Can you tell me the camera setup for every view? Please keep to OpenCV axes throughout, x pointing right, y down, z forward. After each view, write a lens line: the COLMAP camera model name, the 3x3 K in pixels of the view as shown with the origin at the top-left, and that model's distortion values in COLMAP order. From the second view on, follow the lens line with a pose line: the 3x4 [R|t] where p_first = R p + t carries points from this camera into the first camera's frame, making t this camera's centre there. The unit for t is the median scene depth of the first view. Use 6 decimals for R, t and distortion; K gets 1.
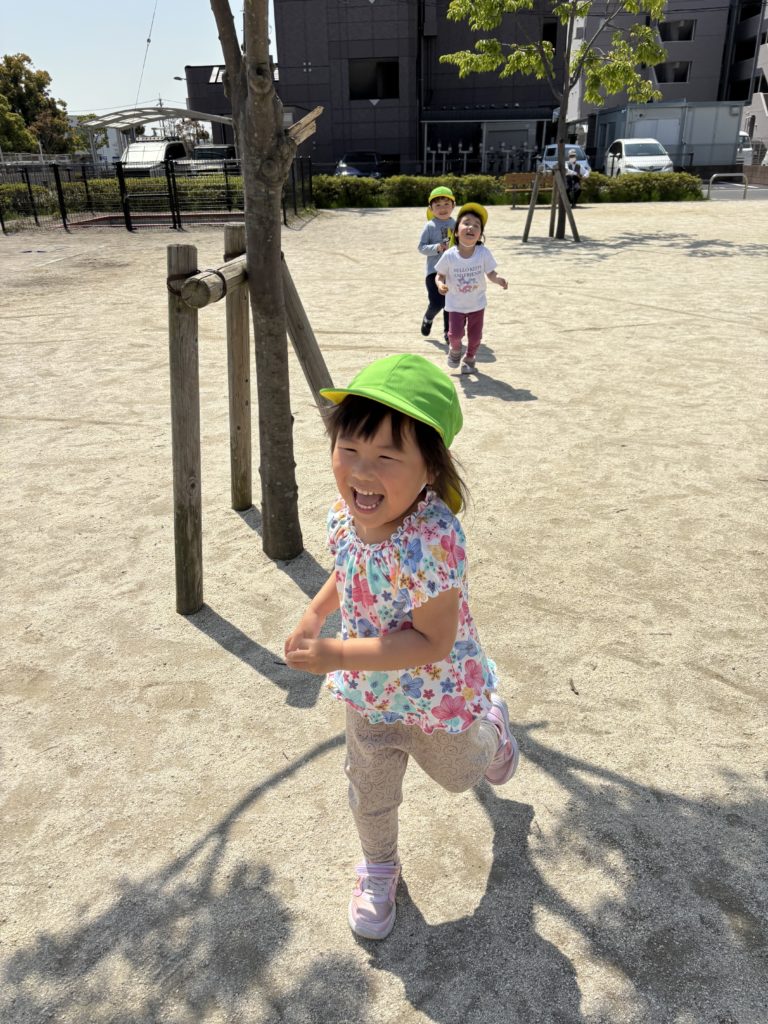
lens RADIAL K [[777.3, 0, 411.1], [0, 777.3, 511.5], [0, 0, 1]] dist [0.030910, -0.028001]
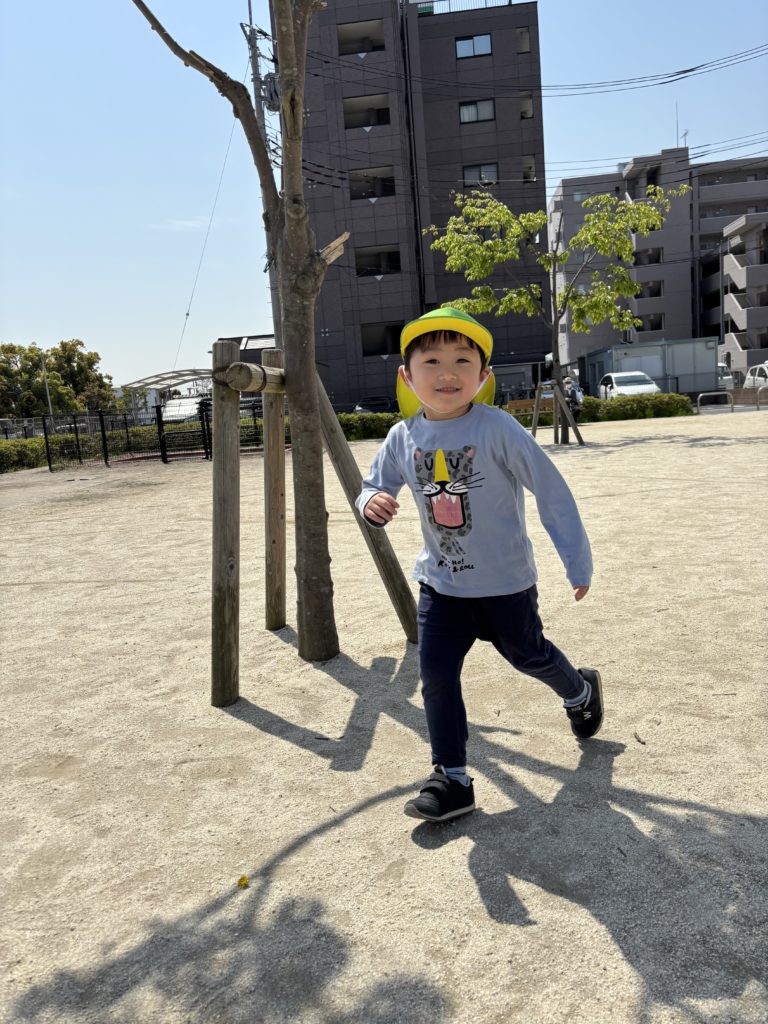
lens RADIAL K [[777.3, 0, 411.1], [0, 777.3, 511.5], [0, 0, 1]] dist [0.030910, -0.028001]
pose [[0.997895, -0.062135, -0.018589, -0.017182], [0.053795, 0.953082, -0.297895, 0.144559], [0.036226, 0.296267, 0.954418, 0.017953]]
